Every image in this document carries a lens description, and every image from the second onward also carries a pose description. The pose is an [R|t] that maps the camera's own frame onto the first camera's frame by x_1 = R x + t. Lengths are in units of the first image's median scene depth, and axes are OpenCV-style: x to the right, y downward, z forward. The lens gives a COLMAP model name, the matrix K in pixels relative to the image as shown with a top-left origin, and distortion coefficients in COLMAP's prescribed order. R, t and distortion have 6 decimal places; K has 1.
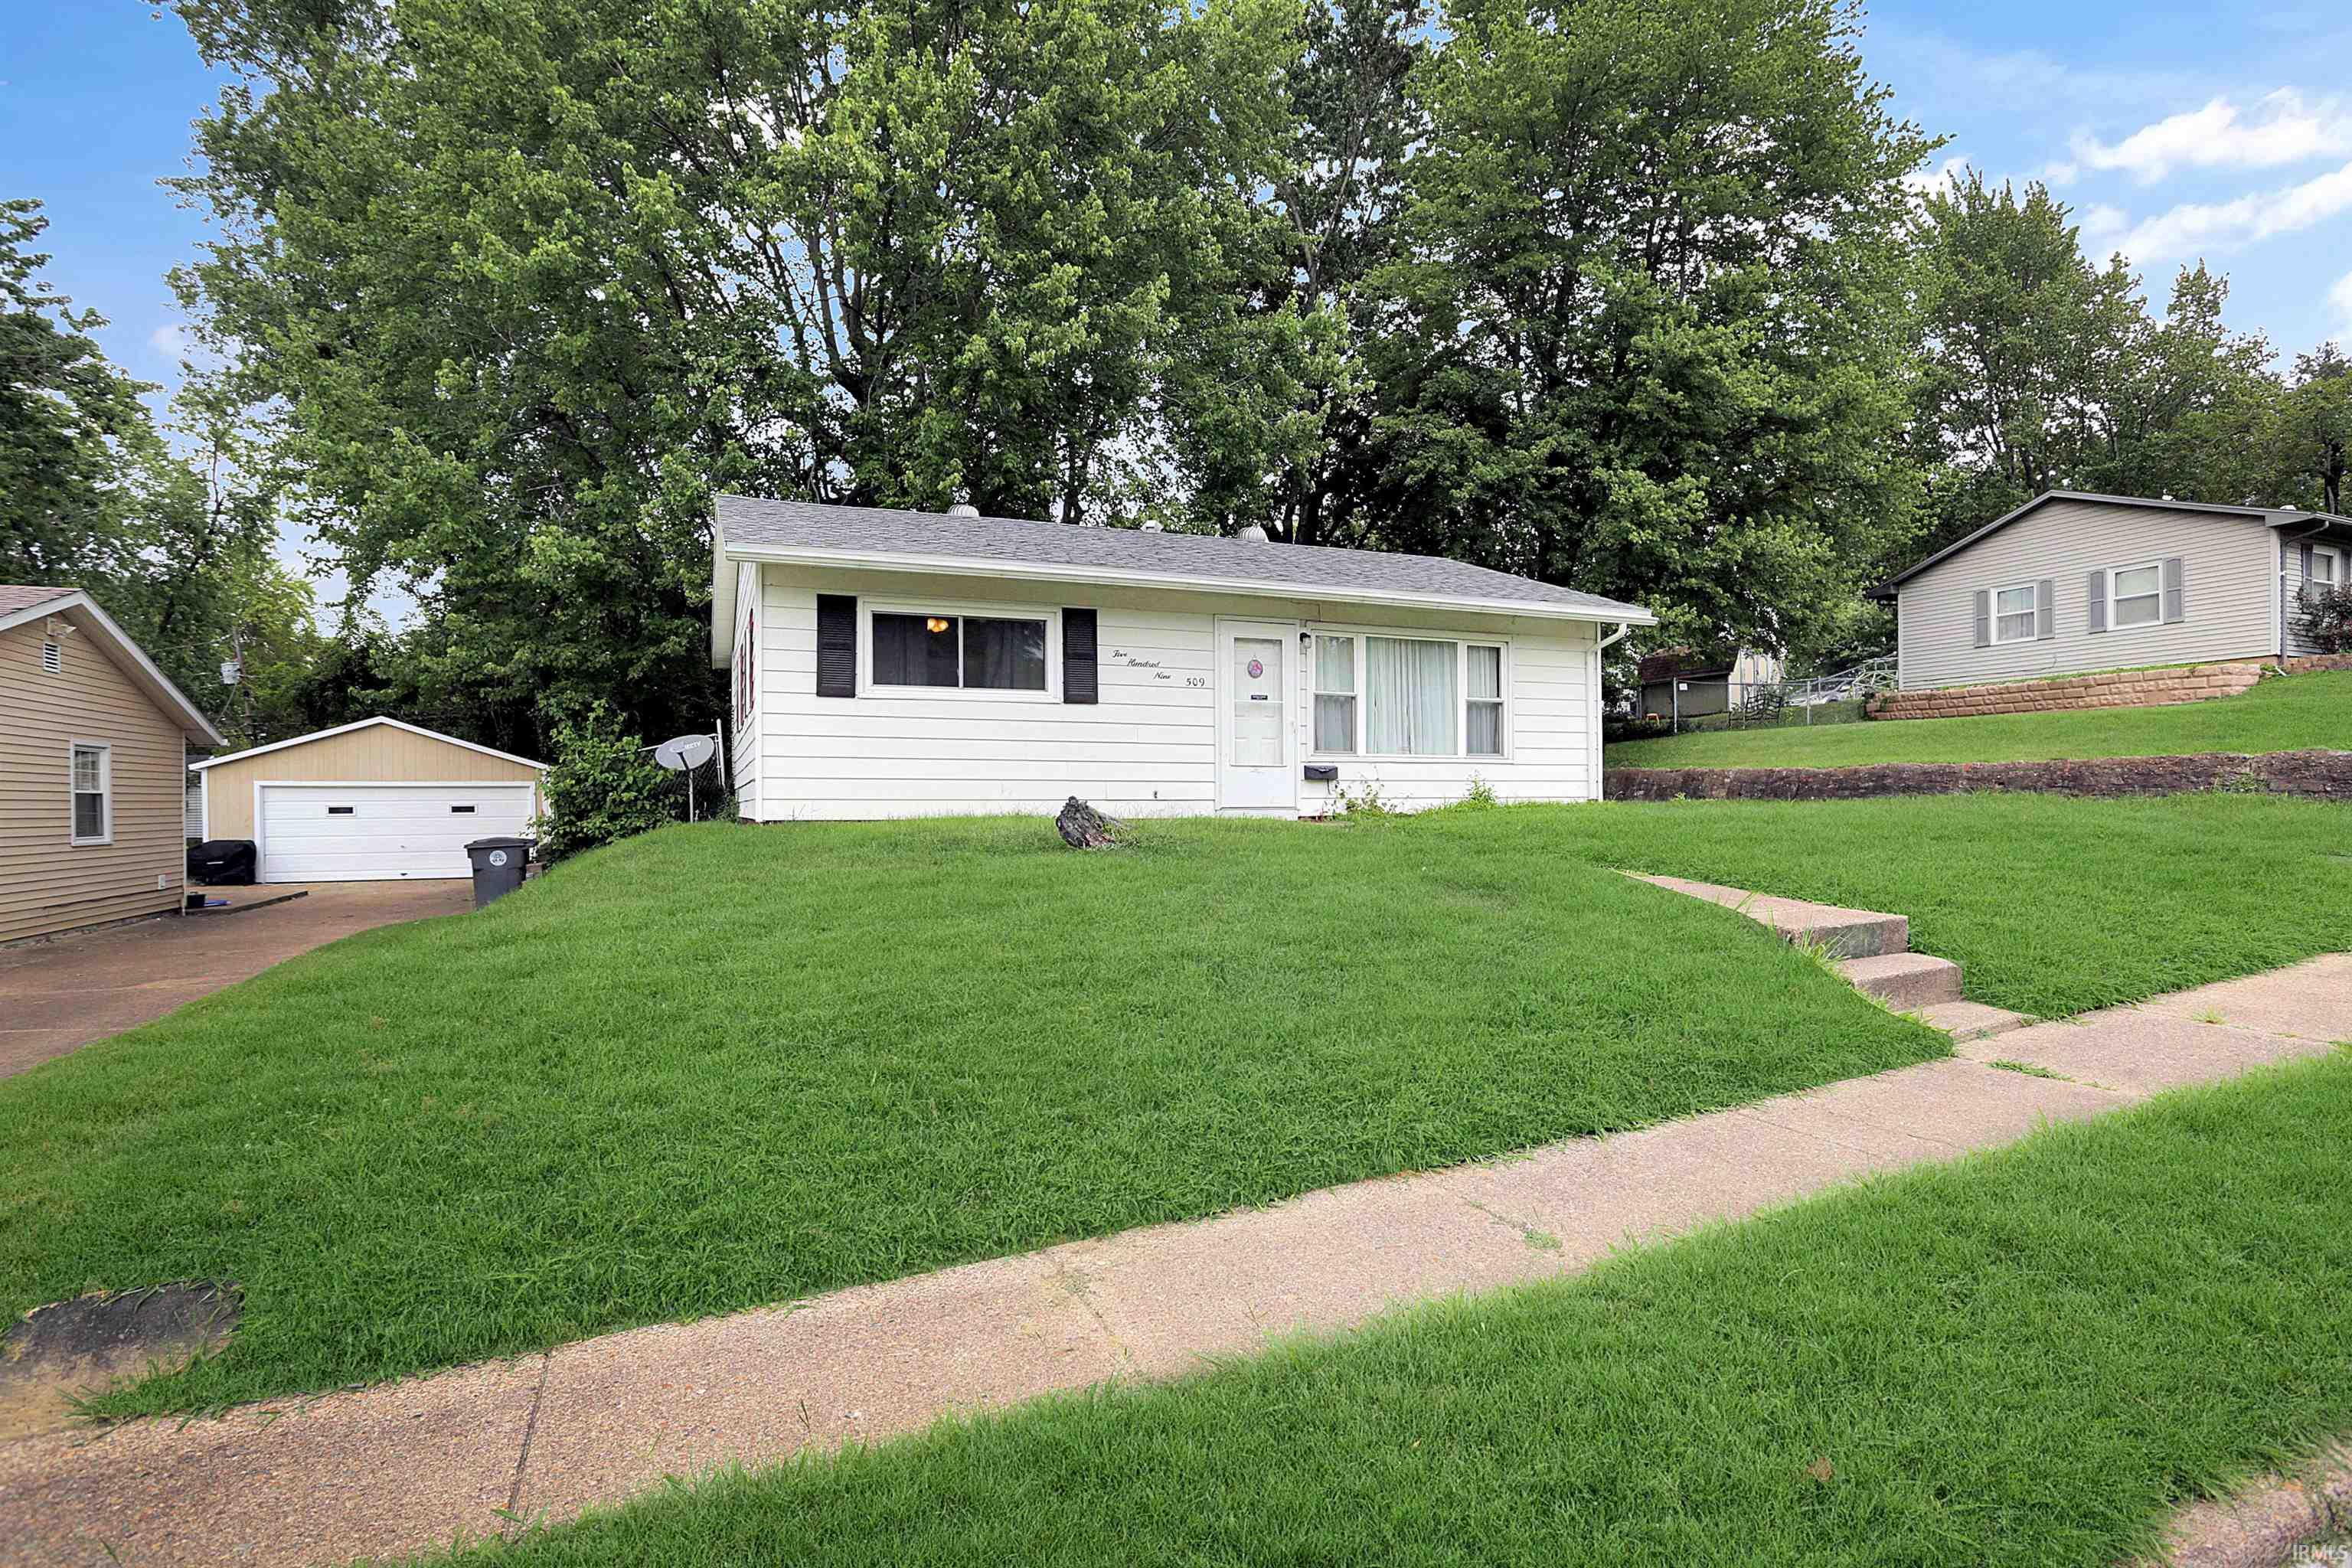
lens RADIAL K [[1202.6, 0, 1164.3], [0, 1202.6, 787.2], [0, 0, 1]] dist [-0.038502, 0.005516]
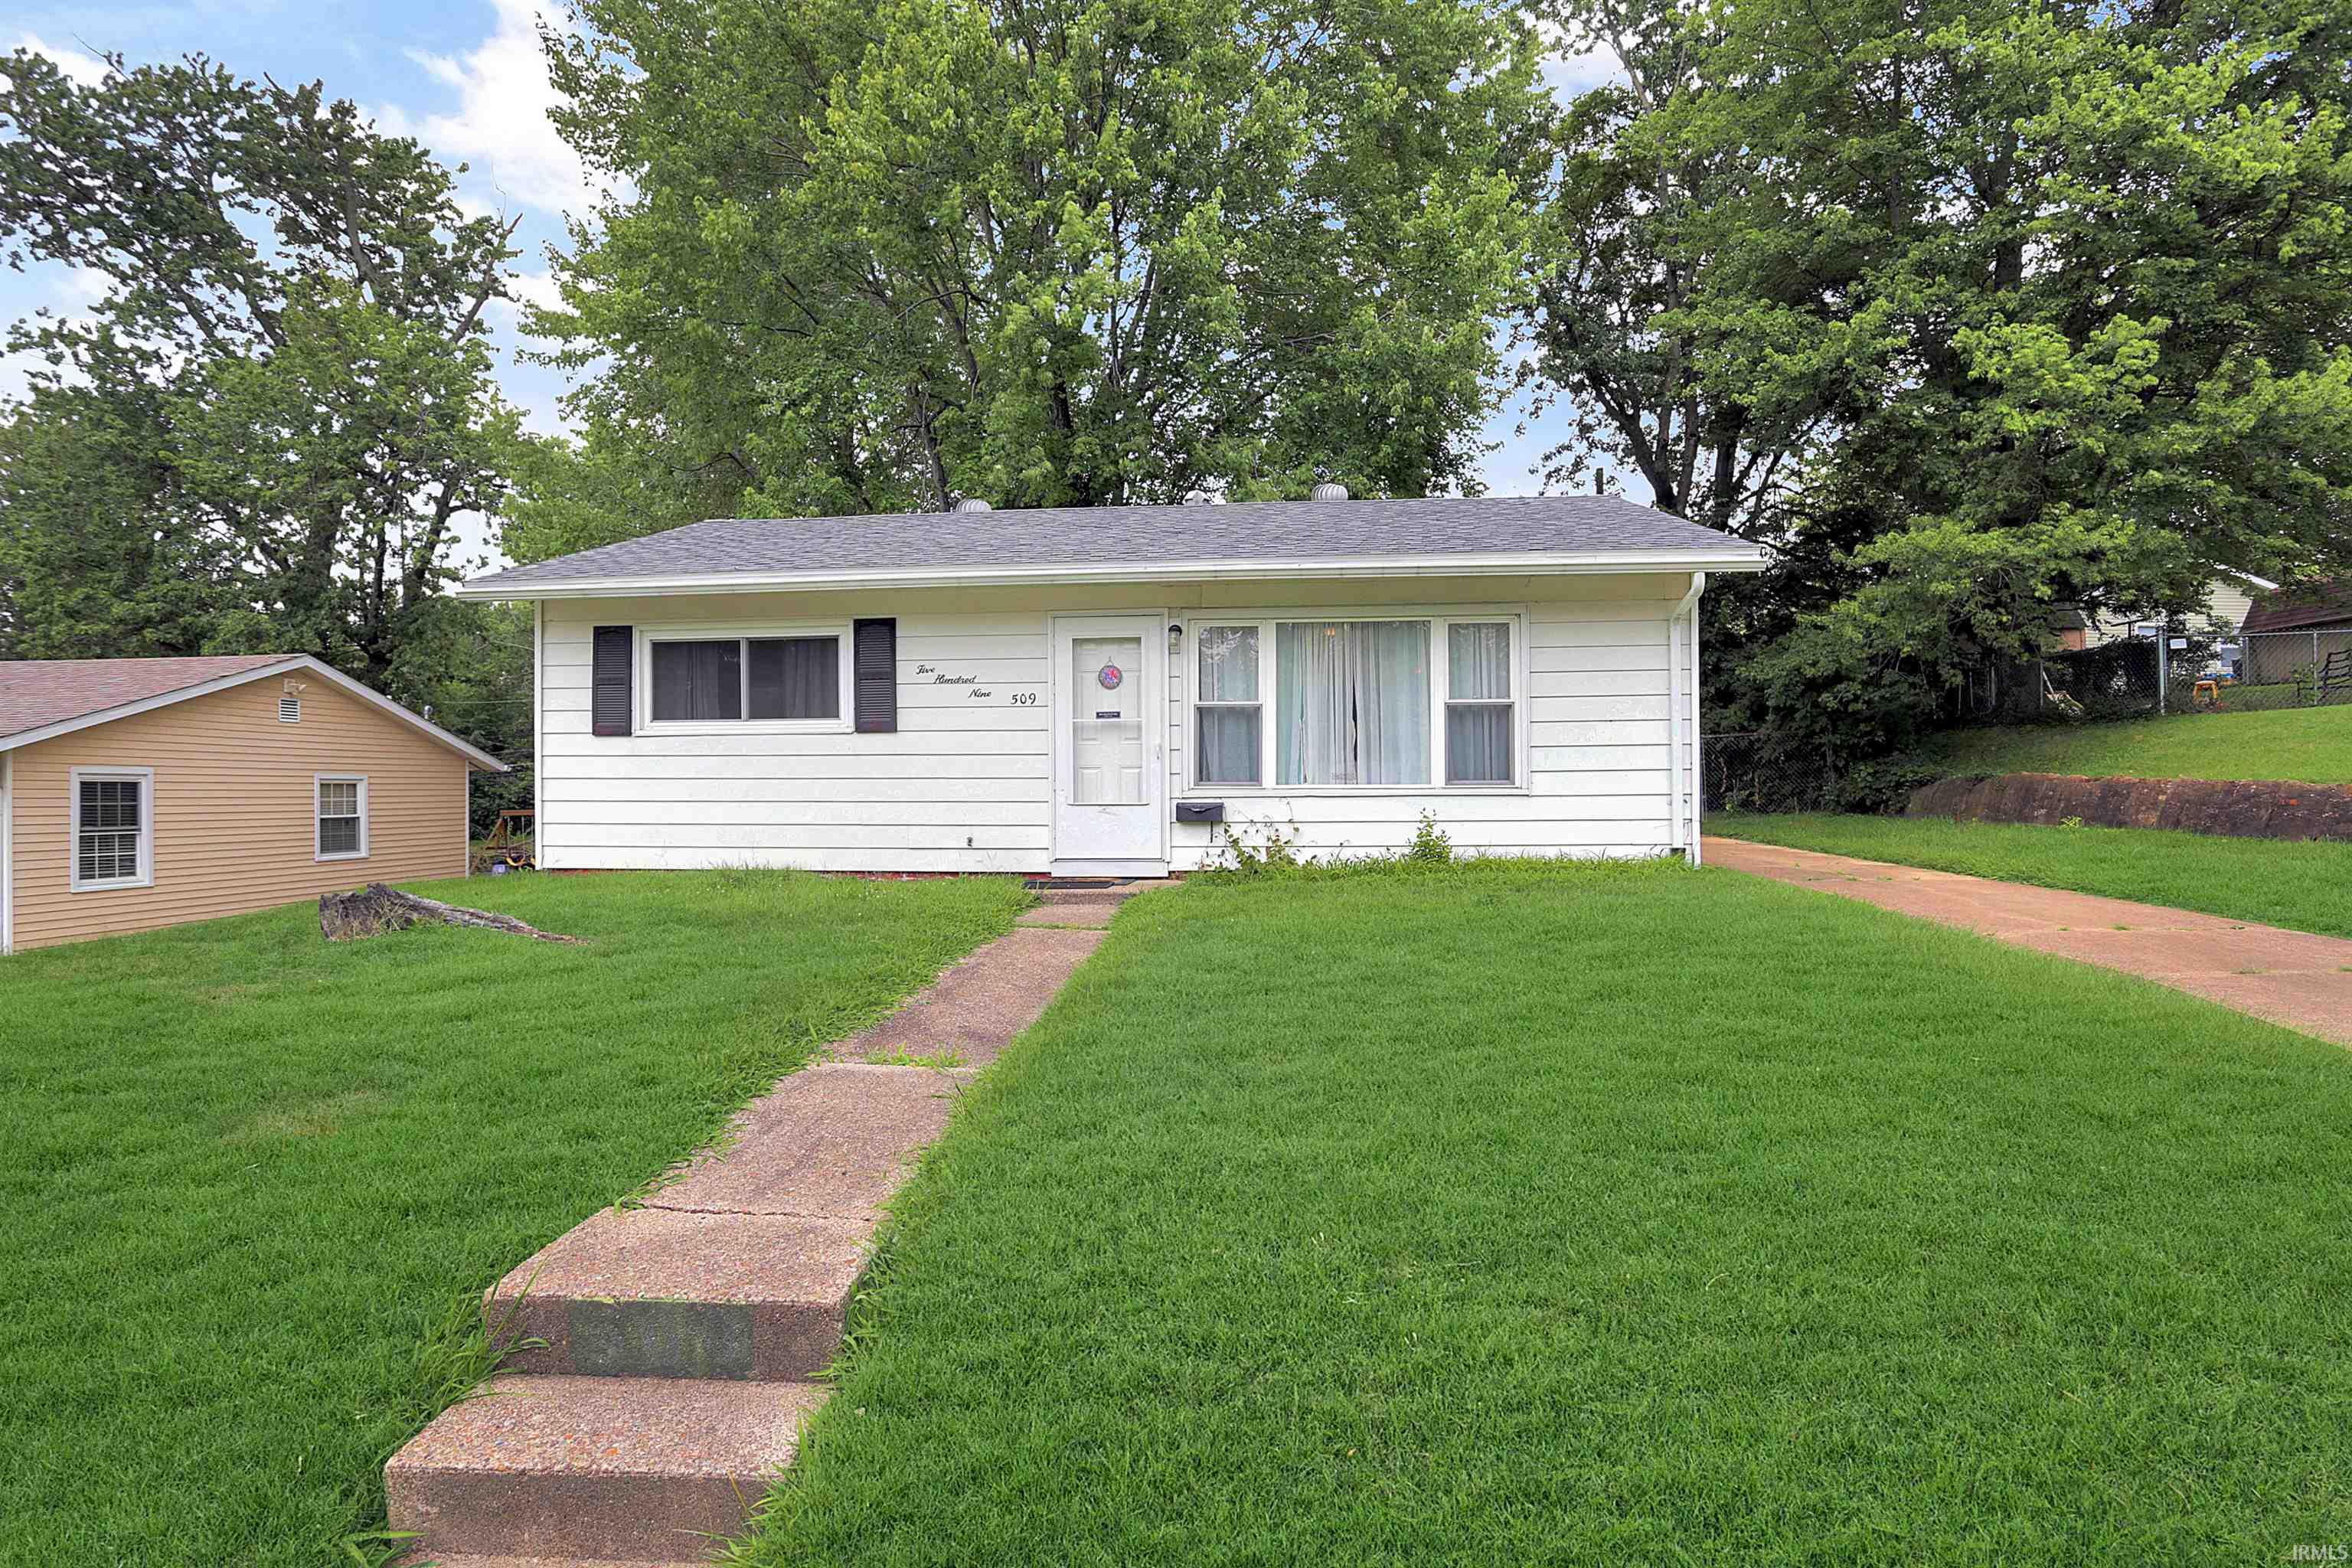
lens RADIAL K [[1202.6, 0, 1169.1], [0, 1202.6, 794.2], [0, 0, 1]] dist [-0.038502, 0.005516]
pose [[0.886198, 0.000865, -0.463305, 0.470947], [0.009755, 0.999742, 0.020527, -0.040123], [0.463203, -0.022711, 0.885961, 0.342160]]
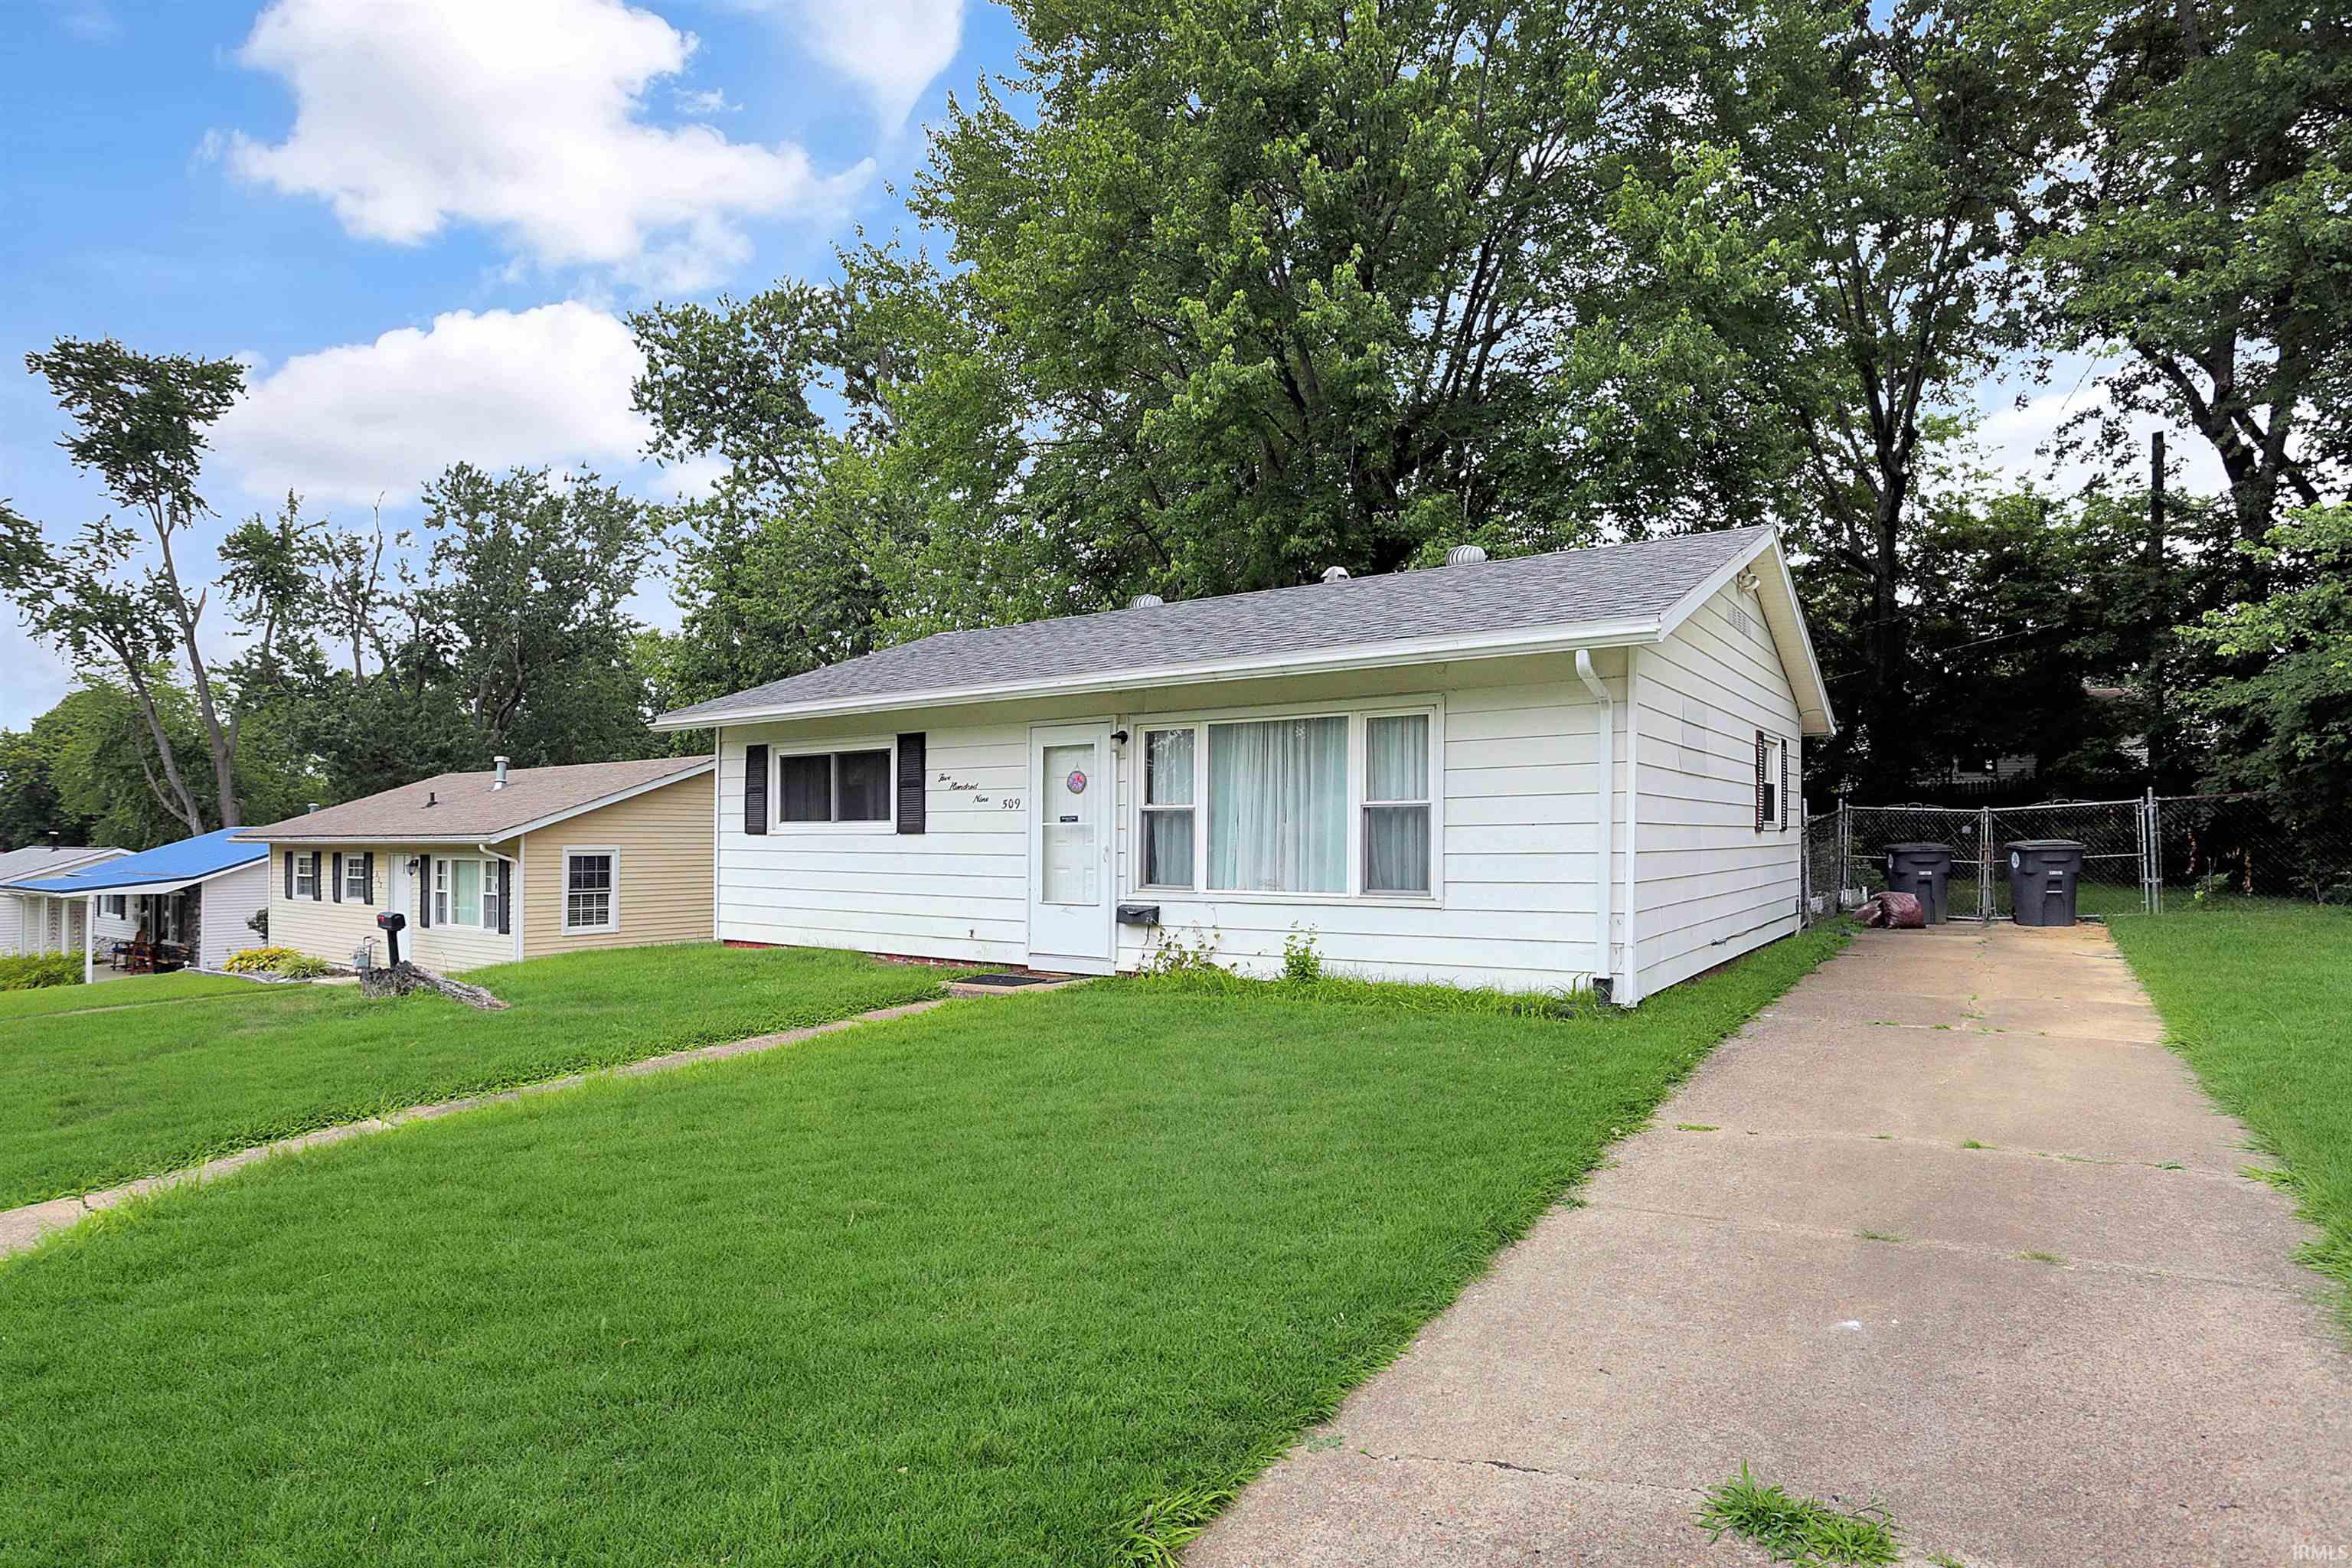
lens RADIAL K [[1202.6, 0, 1175.5], [0, 1202.6, 828.9], [0, 0, 1]] dist [-0.038502, 0.005516]
pose [[0.562012, -0.001501, -0.827128, 0.790222], [0.019759, 0.999737, 0.011611, -0.076708], [0.826893, -0.022869, 0.561894, 0.612047]]
